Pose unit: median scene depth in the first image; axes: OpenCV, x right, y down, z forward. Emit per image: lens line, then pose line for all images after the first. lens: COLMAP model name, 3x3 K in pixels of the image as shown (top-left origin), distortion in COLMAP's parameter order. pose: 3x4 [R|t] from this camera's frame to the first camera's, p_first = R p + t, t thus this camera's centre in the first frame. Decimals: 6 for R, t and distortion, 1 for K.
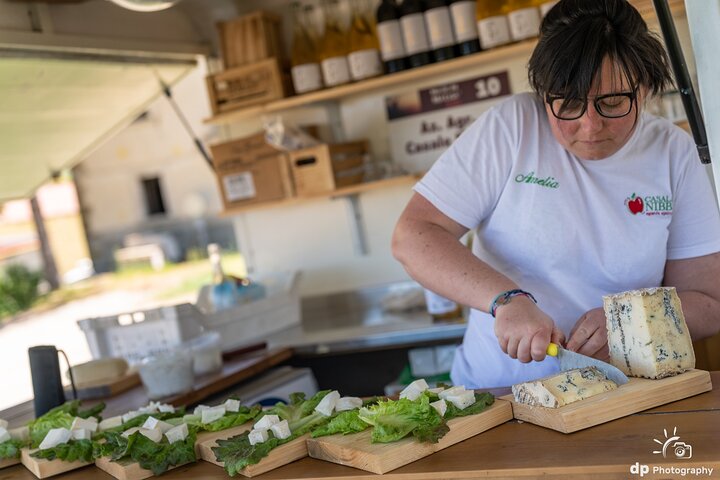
lens RADIAL K [[999.6, 0, 360.0], [0, 999.6, 240.0], [0, 0, 1]] dist [0.039643, 0.113020]
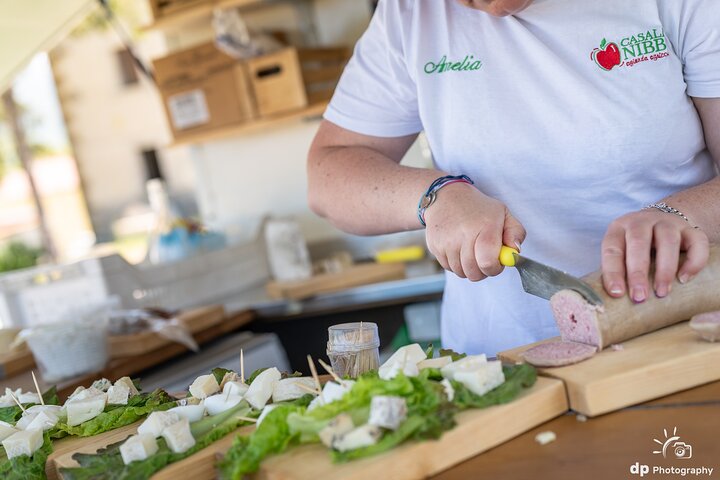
lens RADIAL K [[999.6, 0, 360.0], [0, 999.6, 240.0], [0, 0, 1]] dist [0.039643, 0.113020]
pose [[0.999611, -0.026918, -0.007332, 0.033828], [0.027140, 0.999114, 0.032164, 0.051633], [0.006459, -0.032350, 0.999456, 0.371981]]
